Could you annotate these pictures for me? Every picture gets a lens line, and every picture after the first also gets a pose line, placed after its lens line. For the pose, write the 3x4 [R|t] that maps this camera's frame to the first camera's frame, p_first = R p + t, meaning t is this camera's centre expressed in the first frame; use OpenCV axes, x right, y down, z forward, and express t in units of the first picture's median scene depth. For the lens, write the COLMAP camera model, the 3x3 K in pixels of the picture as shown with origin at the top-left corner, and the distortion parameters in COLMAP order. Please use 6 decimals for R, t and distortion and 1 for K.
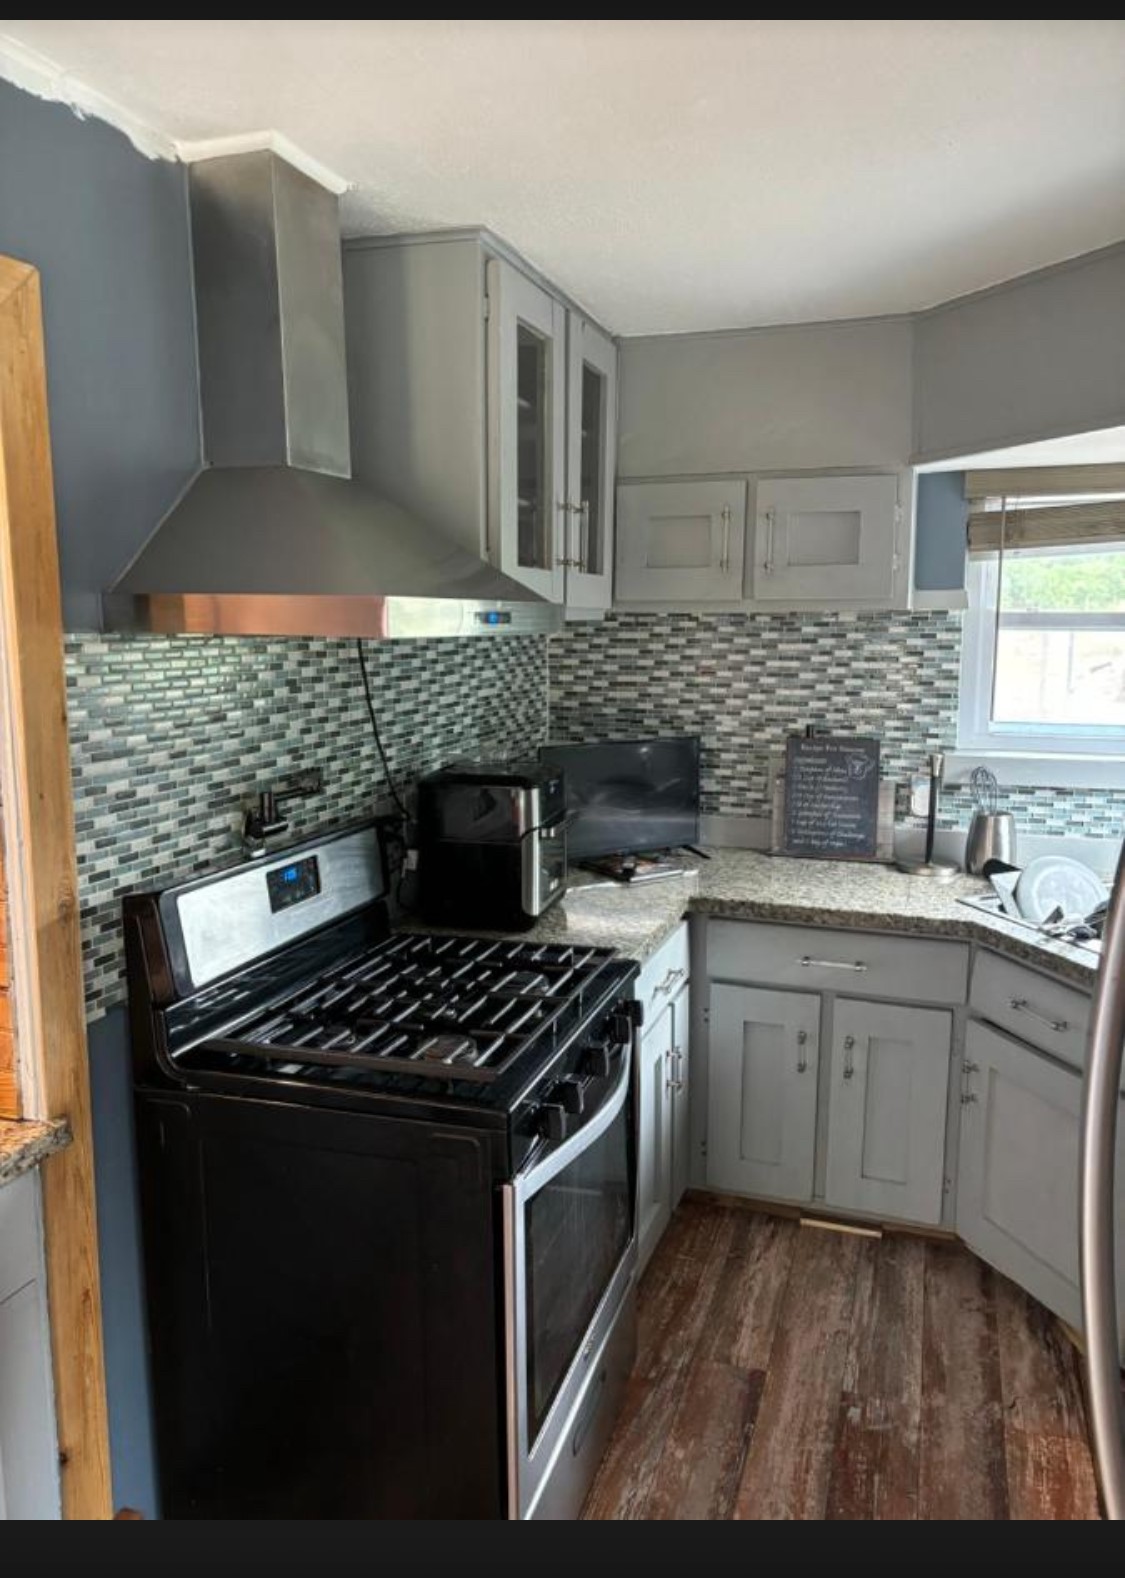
lens RADIAL K [[1153.8, 0, 523.9], [0, 1153.8, 790.8], [0, 0, 1]] dist [0.060015, -0.097558]
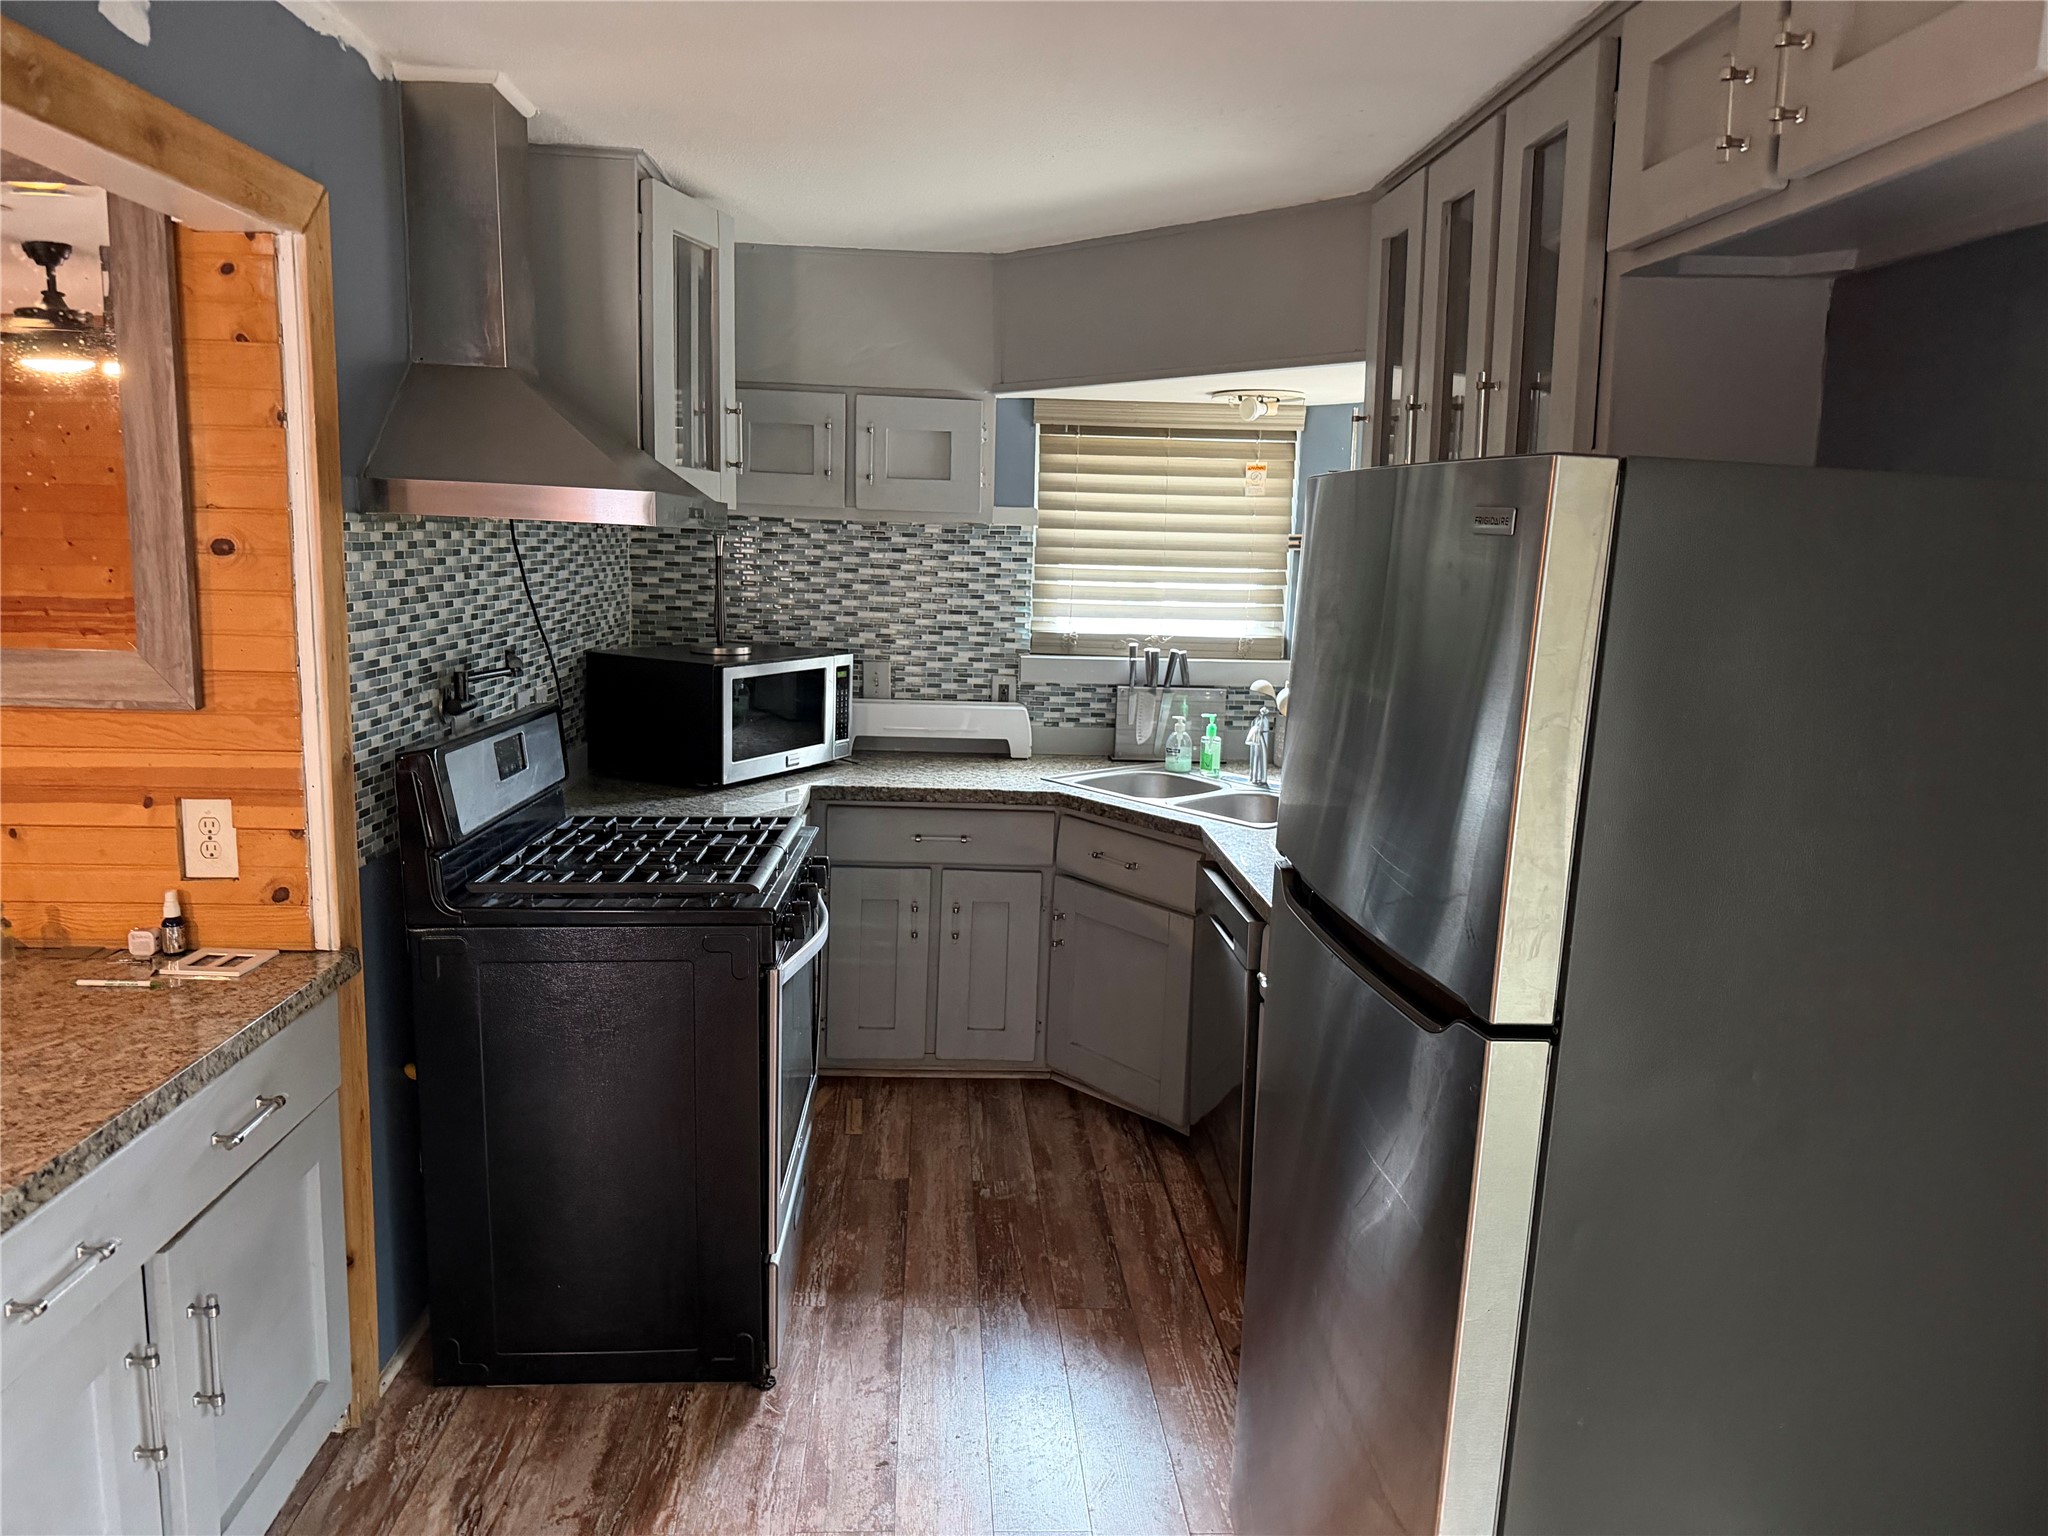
lens RADIAL K [[1460.8, 0, 1024.0], [0, 1460.8, 768.0], [0, 0, 1]] dist [0.111231, -0.180891]
pose [[0.921444, -0.027102, 0.387565, -0.218628], [0.022052, 0.999604, 0.017472, 0.061489], [-0.387885, -0.007553, 0.921677, -0.351550]]
